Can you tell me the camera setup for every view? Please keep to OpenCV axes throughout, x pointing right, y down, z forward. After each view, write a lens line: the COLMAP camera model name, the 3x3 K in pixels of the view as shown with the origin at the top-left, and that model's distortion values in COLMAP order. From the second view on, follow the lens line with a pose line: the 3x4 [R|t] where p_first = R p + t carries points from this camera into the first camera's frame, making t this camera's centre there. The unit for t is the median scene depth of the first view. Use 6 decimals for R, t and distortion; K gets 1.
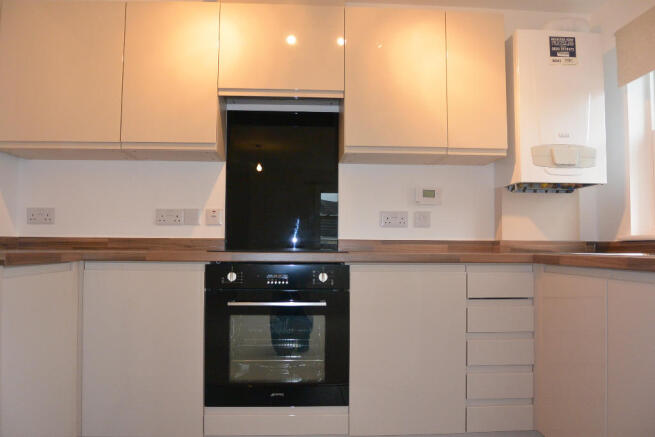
lens RADIAL K [[513.2, 0, 327.5], [0, 513.2, 218.5], [0, 0, 1]] dist [-0.061930, 0.000538]
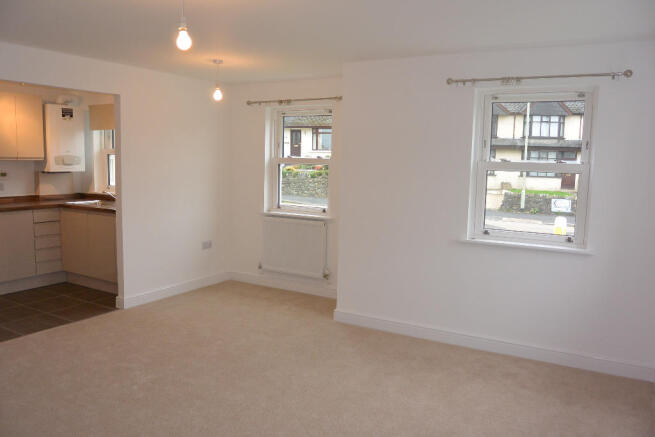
lens RADIAL K [[513.2, 0, 327.5], [0, 513.2, 218.5], [0, 0, 1]] dist [-0.061930, 0.000538]
pose [[0.555326, -0.097768, 0.825866, -0.833668], [-0.061823, 0.985465, 0.158232, -0.301472], [-0.829332, -0.138928, 0.541210, -1.325083]]
